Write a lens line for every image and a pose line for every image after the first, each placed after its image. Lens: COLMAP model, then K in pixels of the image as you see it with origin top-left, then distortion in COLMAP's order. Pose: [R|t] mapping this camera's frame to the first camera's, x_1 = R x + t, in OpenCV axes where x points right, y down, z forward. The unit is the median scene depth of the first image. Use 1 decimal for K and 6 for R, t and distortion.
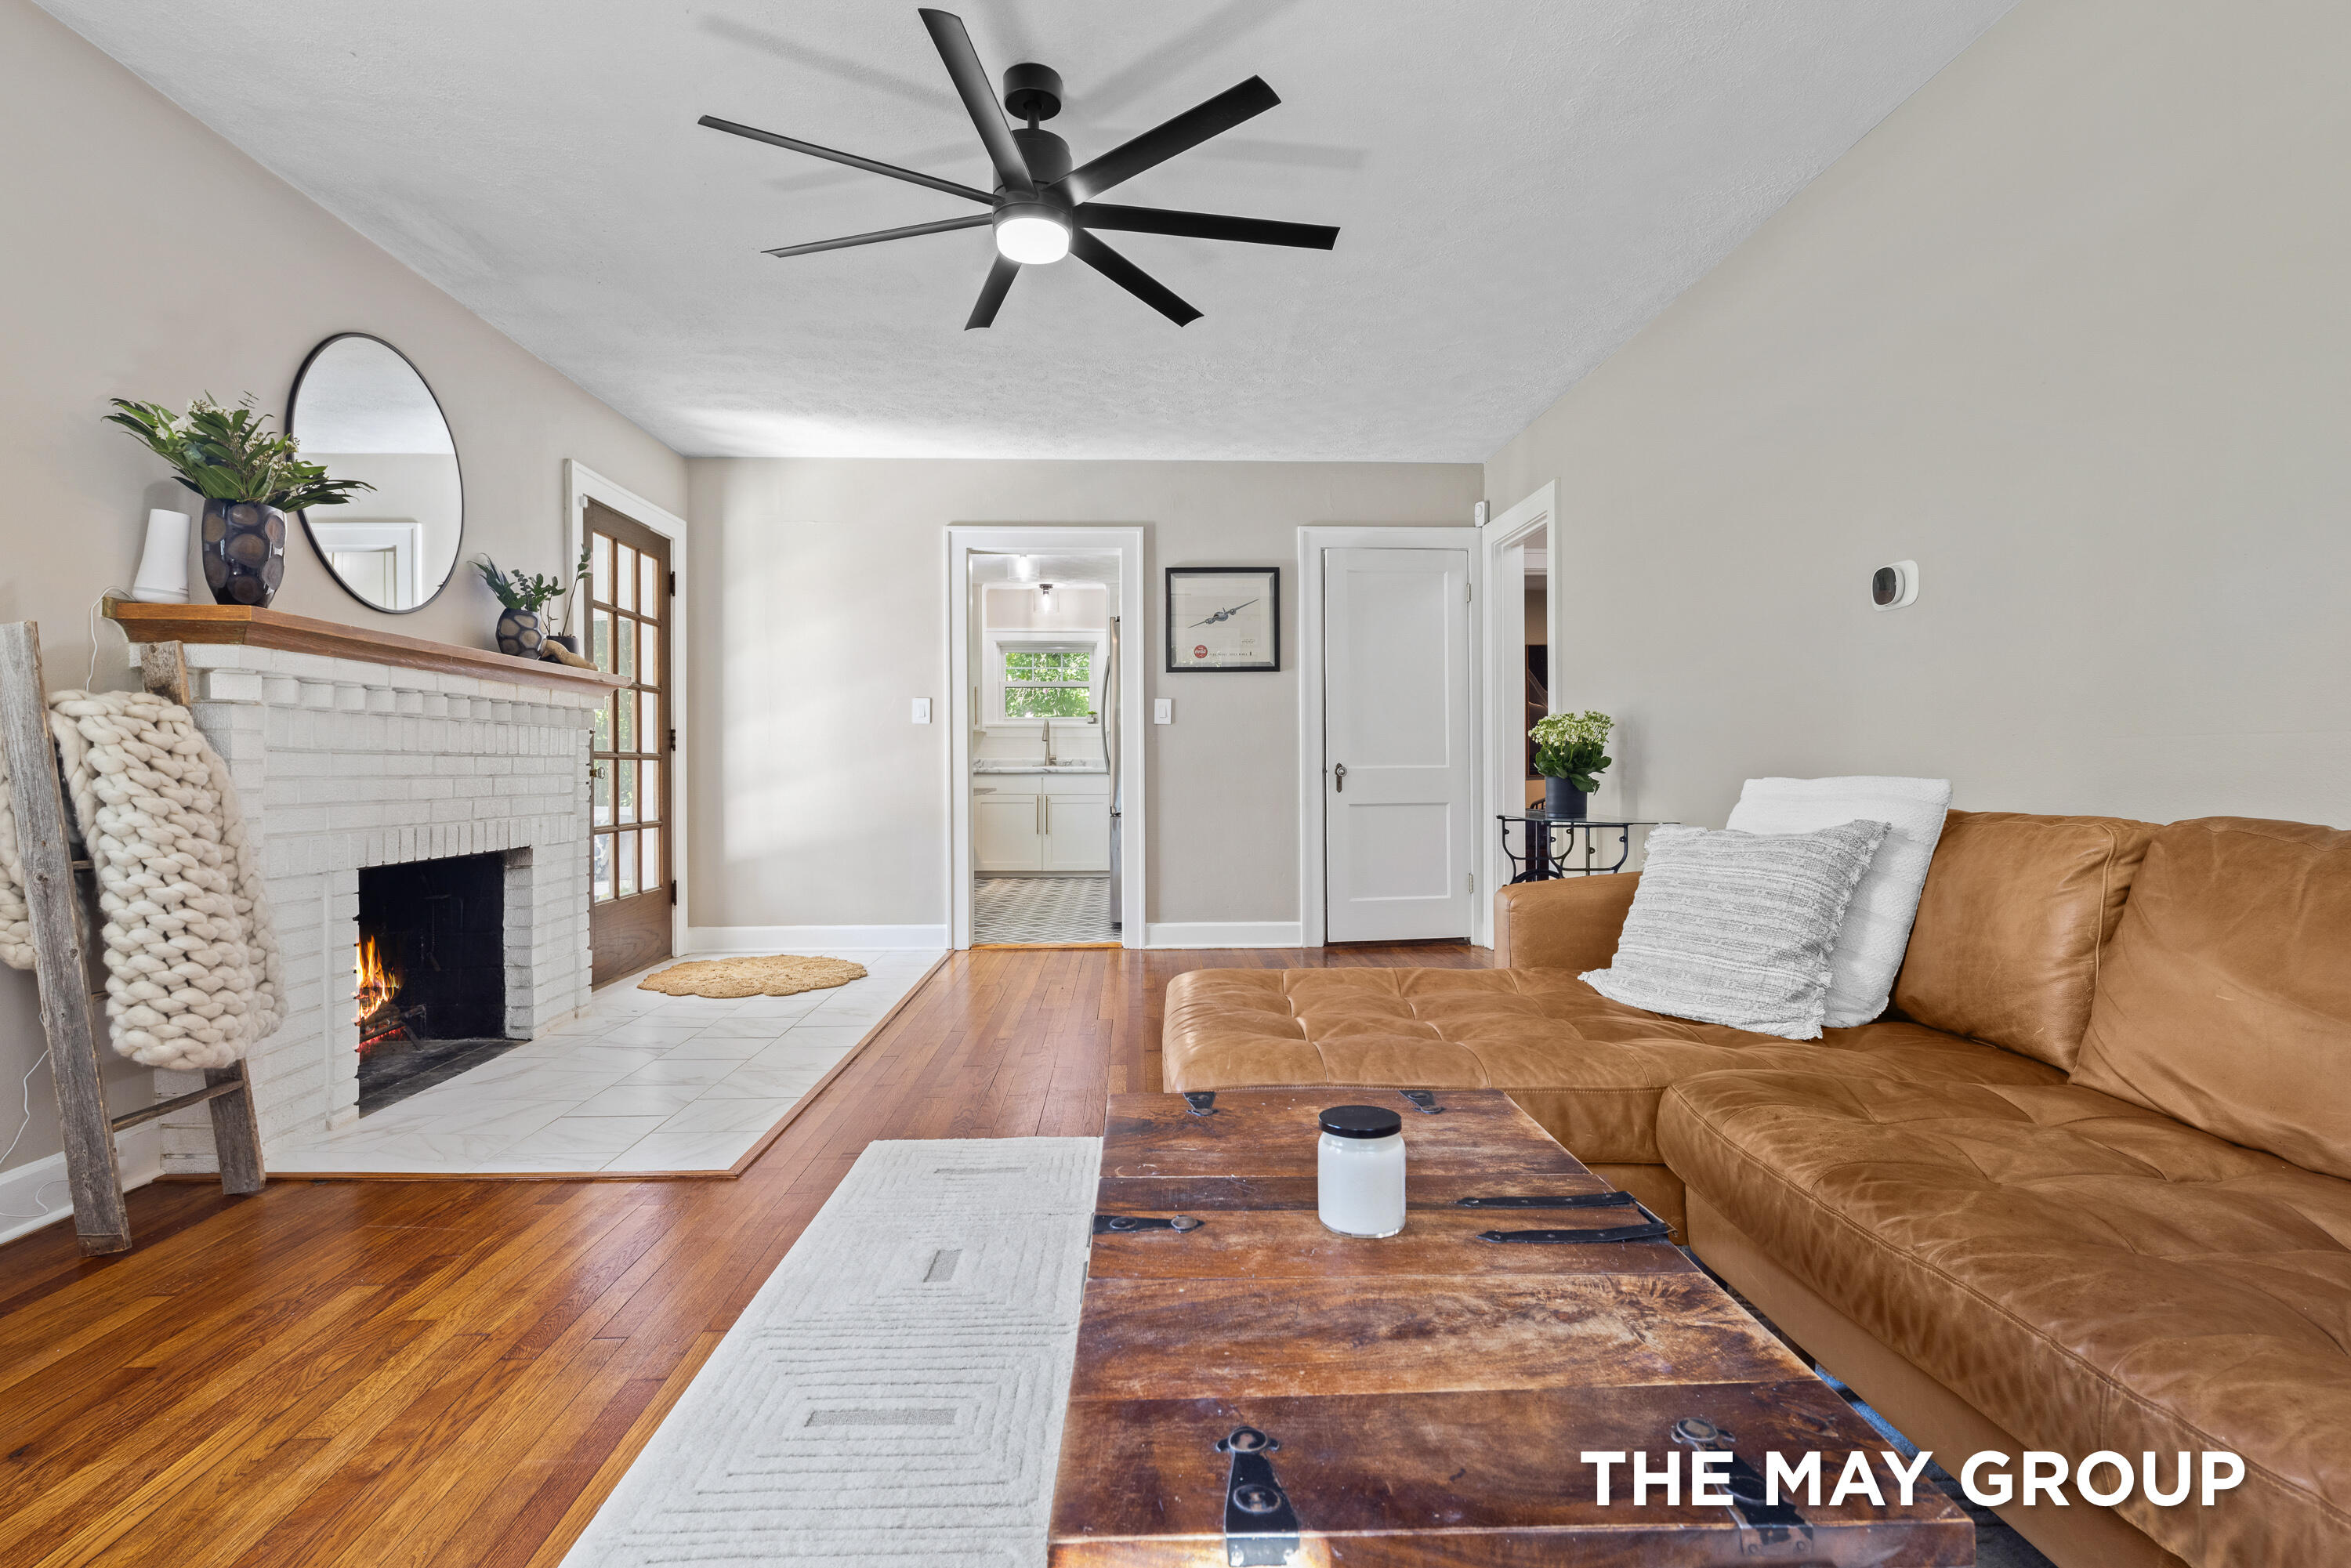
lens RADIAL K [[1145.0, 0, 1171.1], [0, 1145.0, 769.2], [0, 0, 1]] dist [0.000687, -0.002915]
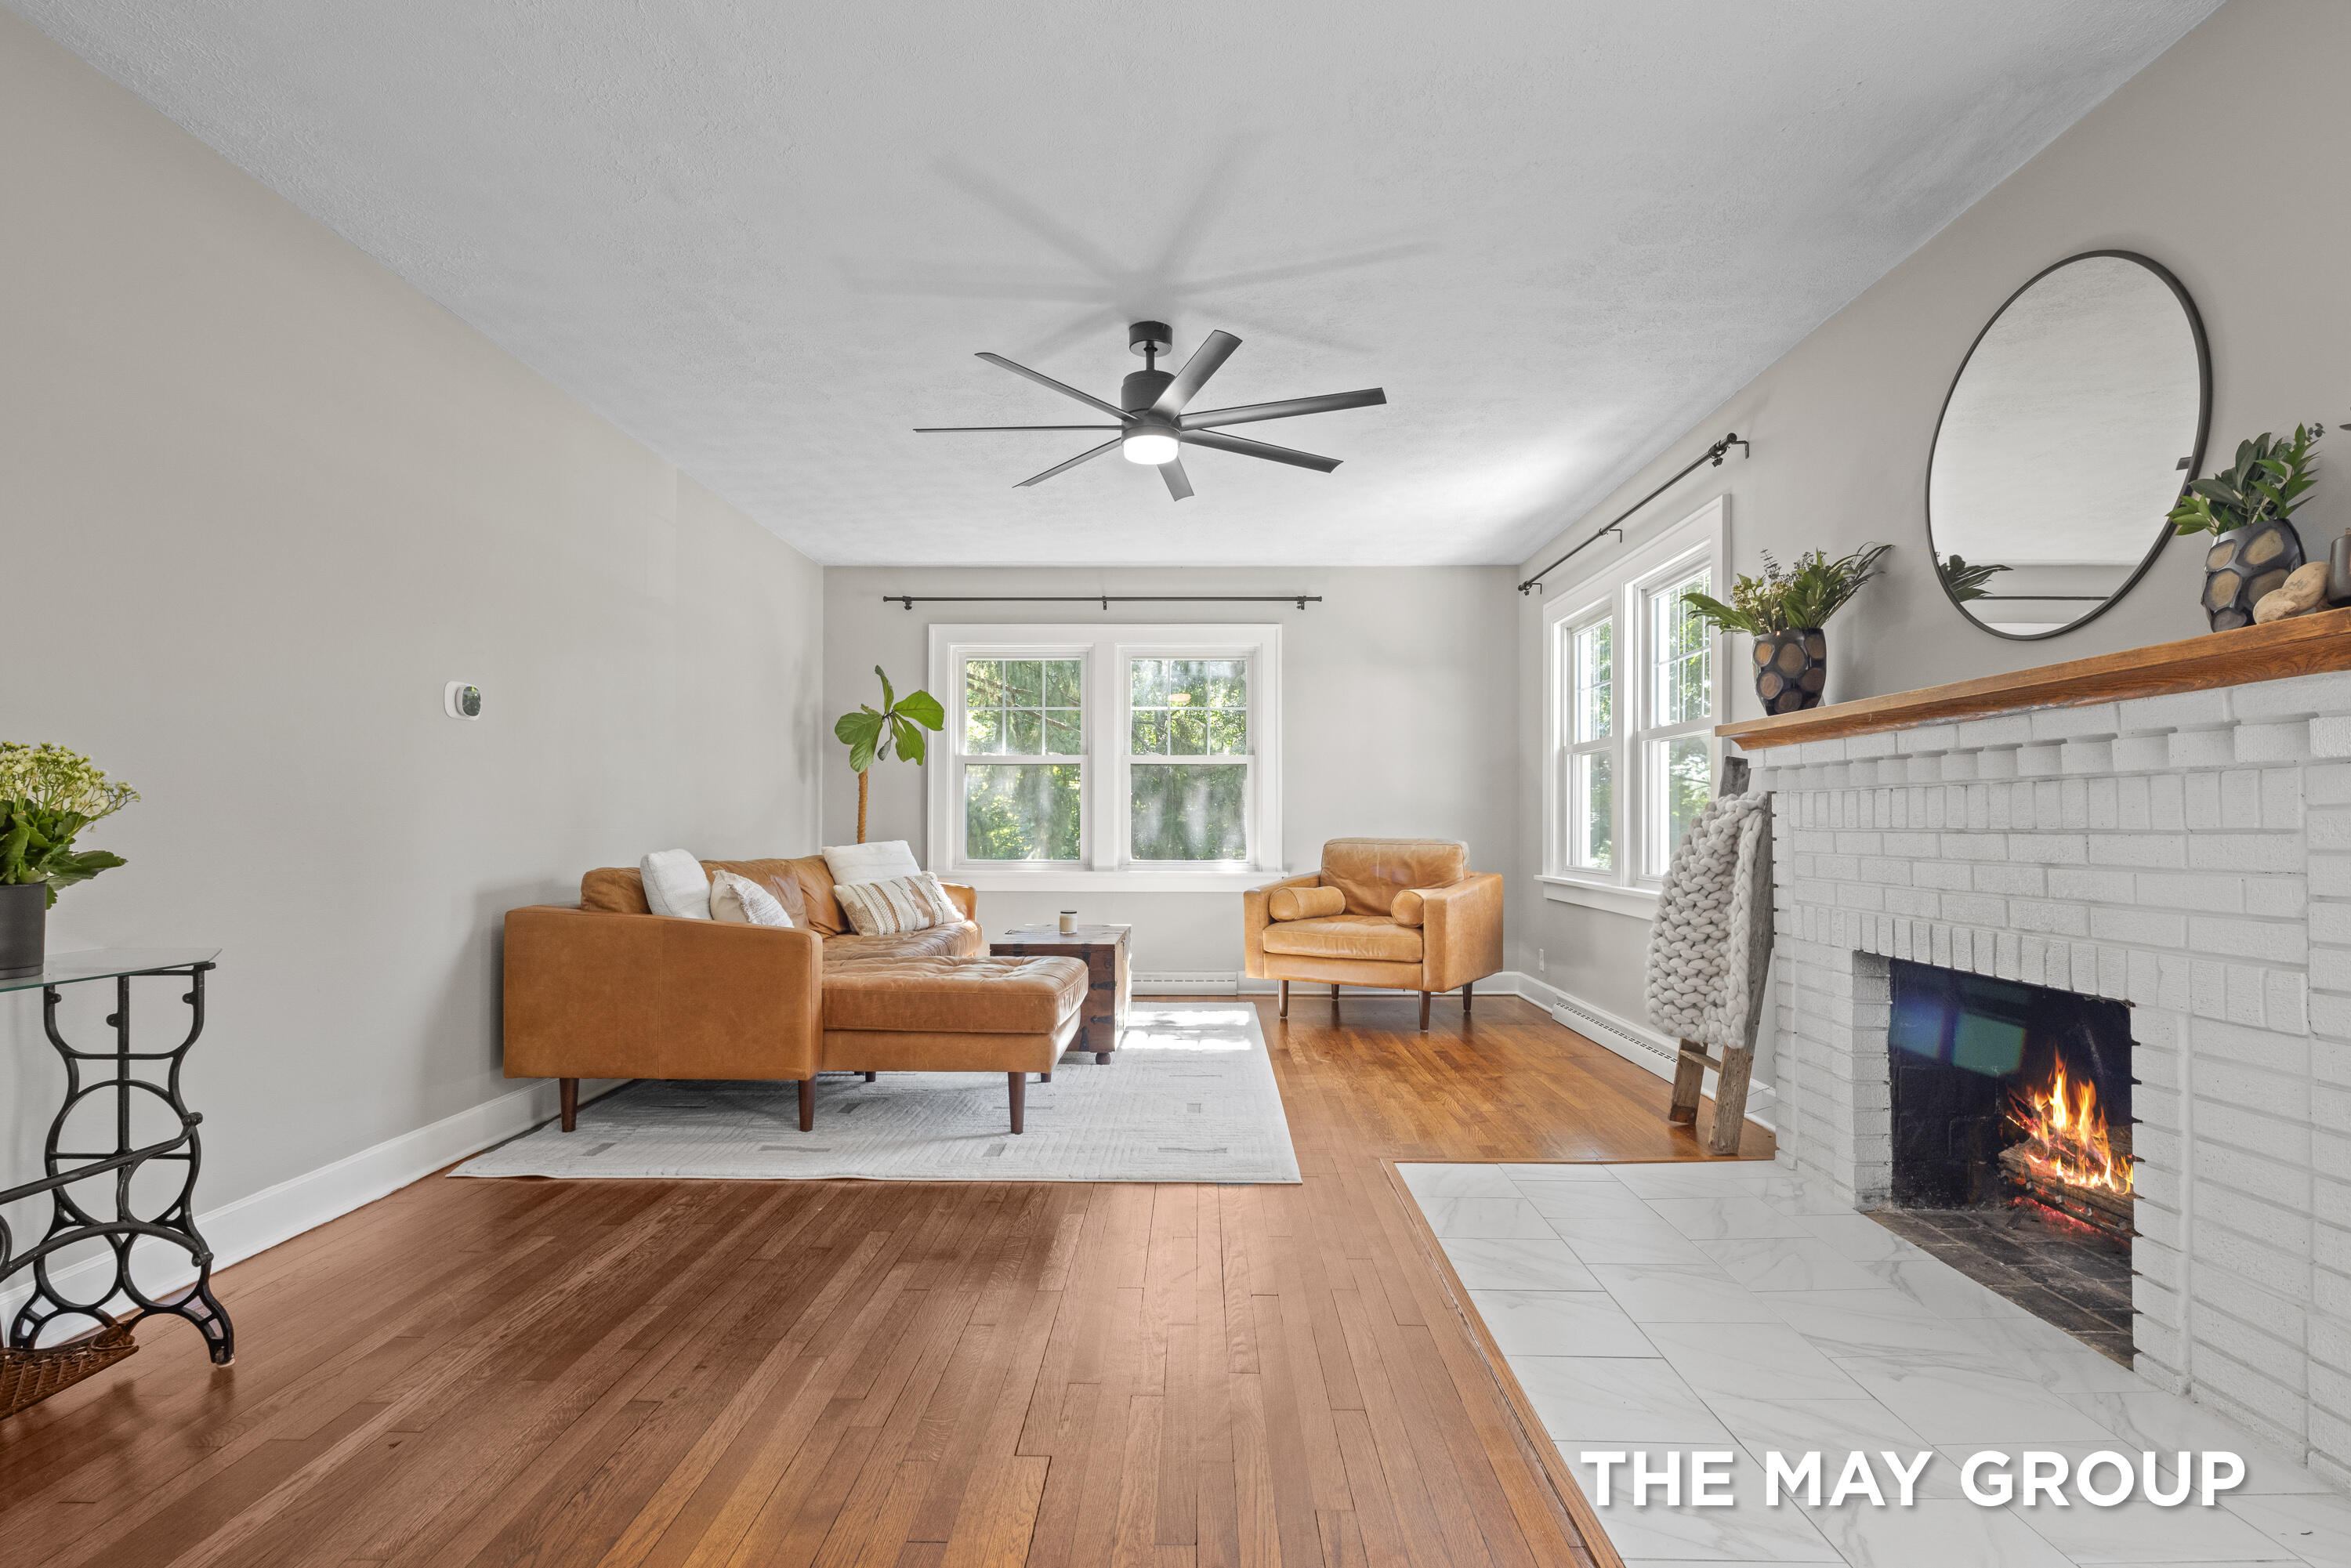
lens RADIAL K [[1145.0, 0, 1187.0], [0, 1145.0, 805.9], [0, 0, 1]] dist [0.000687, -0.002915]
pose [[-0.999055, 0.011724, 0.041847, -0.163373], [0.011085, 0.999819, -0.015461, -0.023668], [-0.042020, -0.014983, -0.999004, 1.747900]]
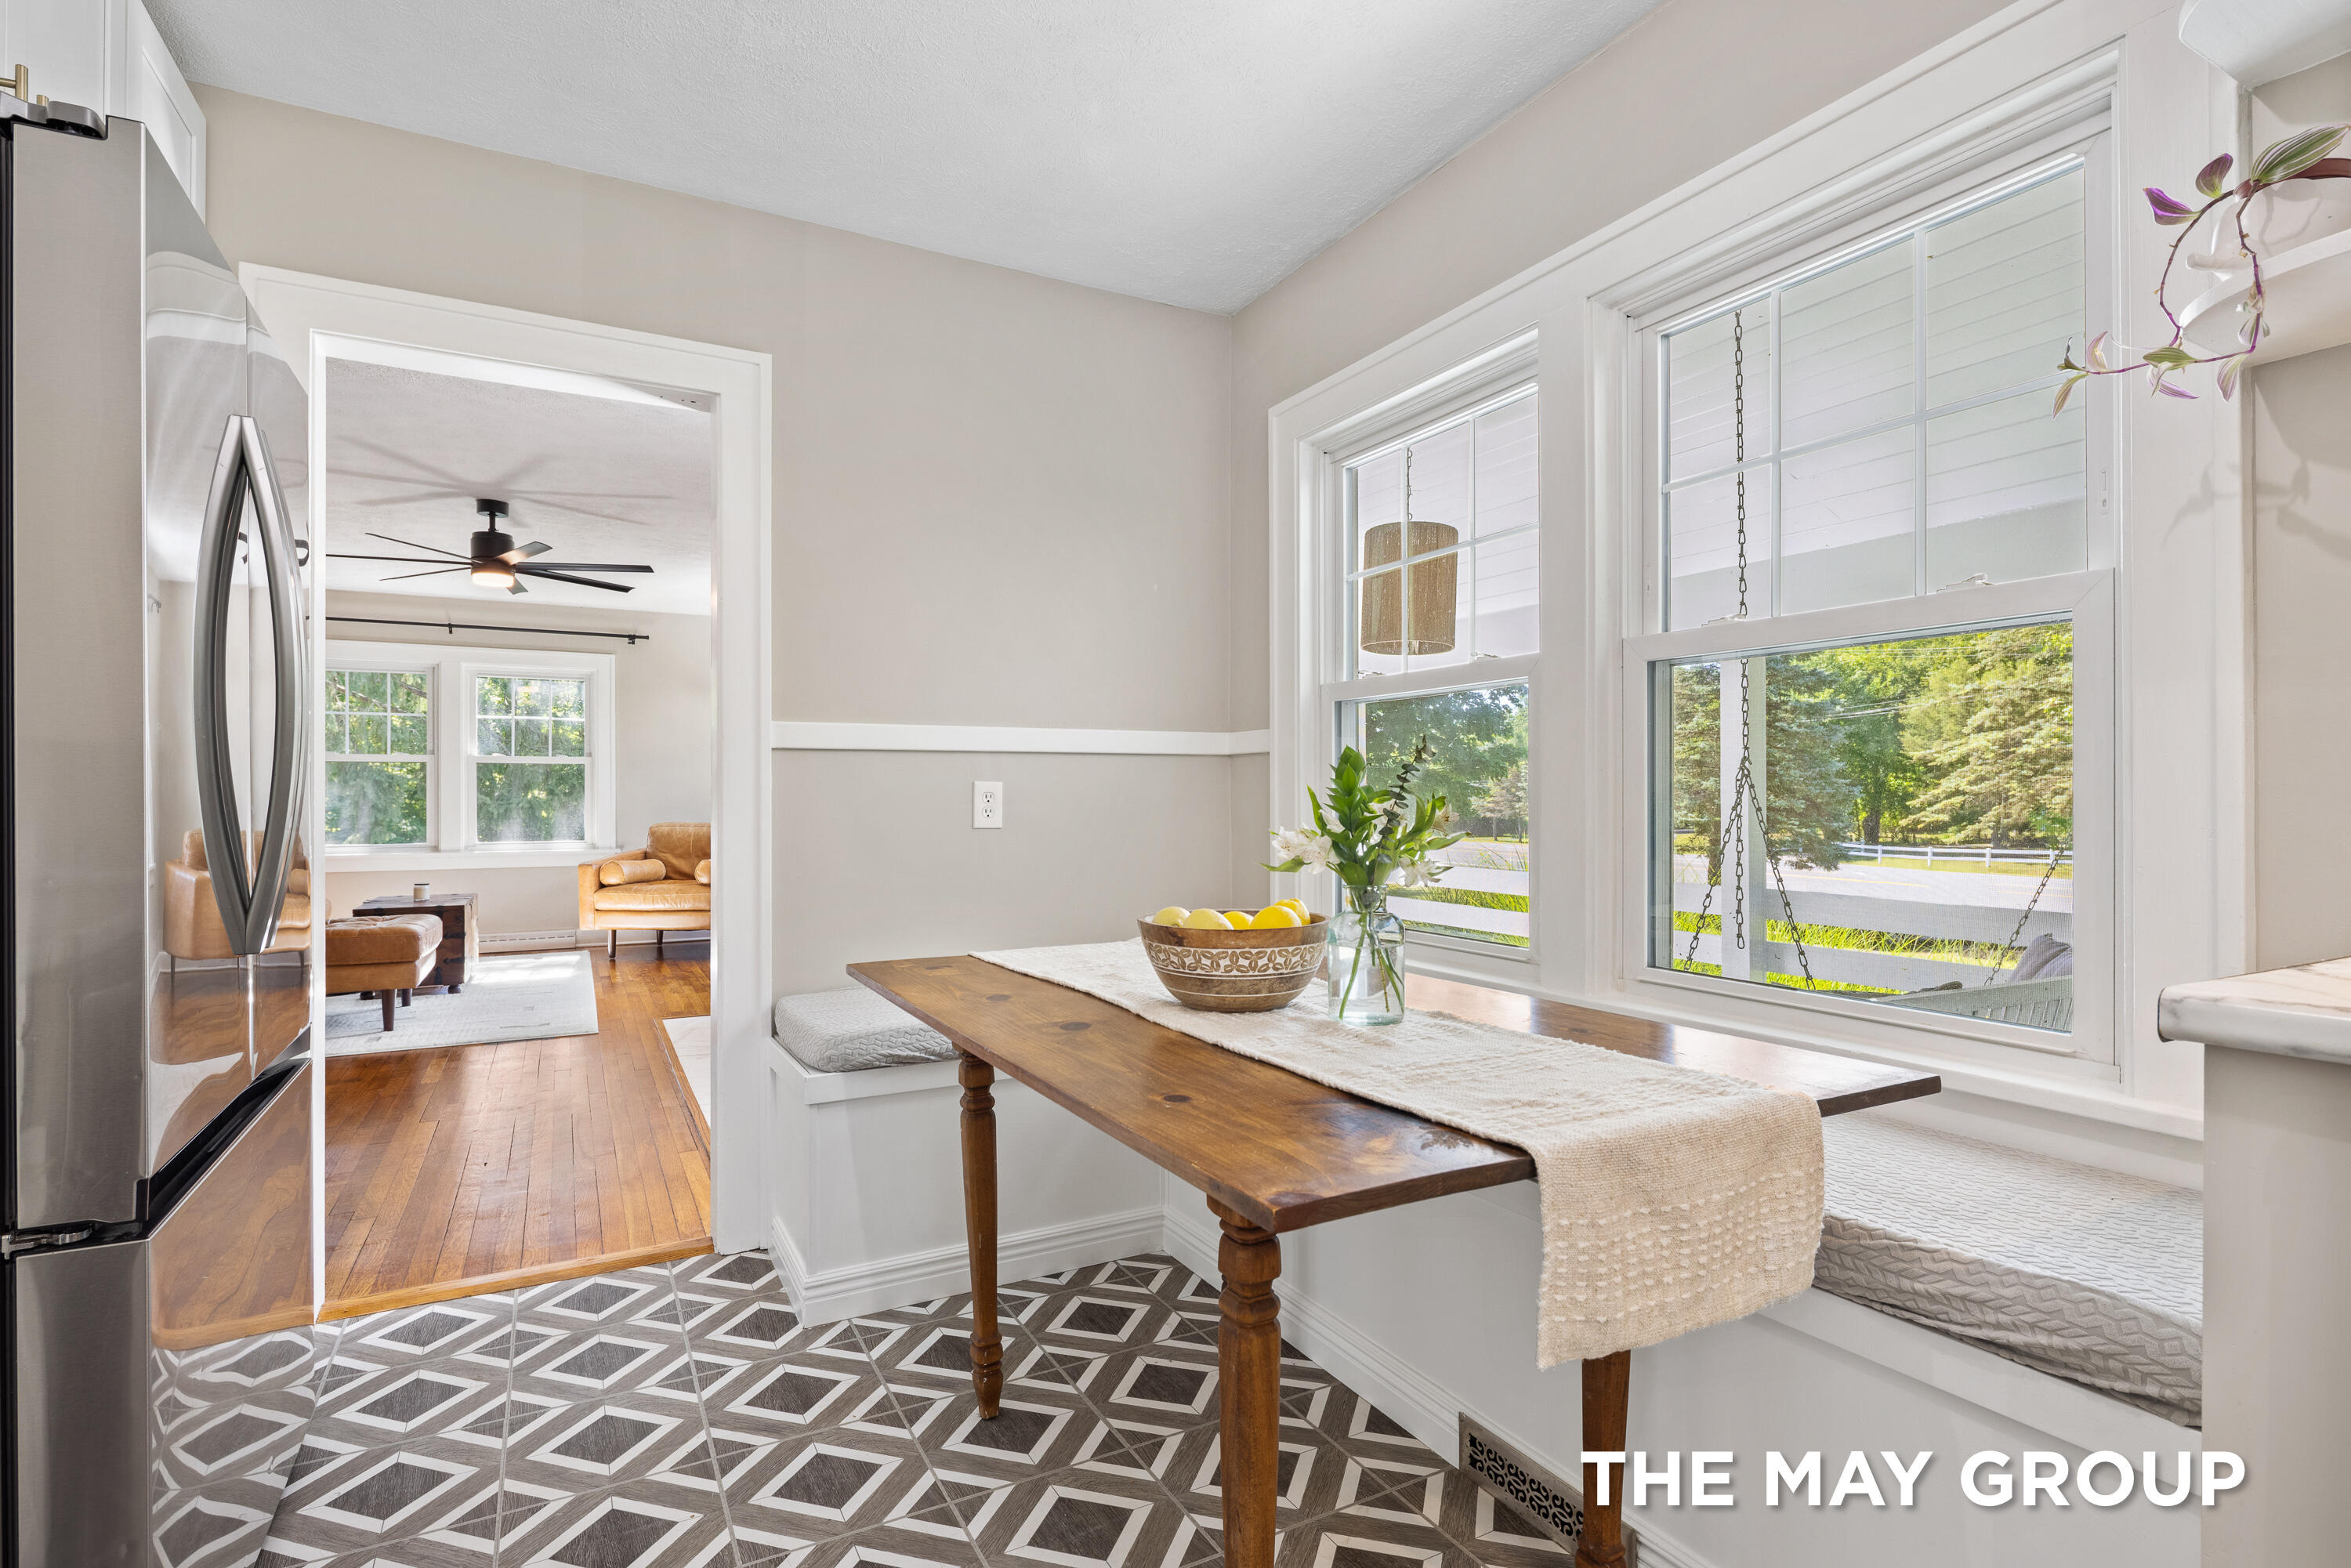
lens RADIAL K [[1145.0, 0, 1179.6], [0, 1145.0, 790.1], [0, 0, 1]] dist [0.000687, -0.002915]
pose [[-0.895124, 0.013896, -0.445601, -0.232001], [0.015367, 0.999882, 0.000313, -0.050706], [0.445553, -0.006567, -0.895232, 2.569050]]
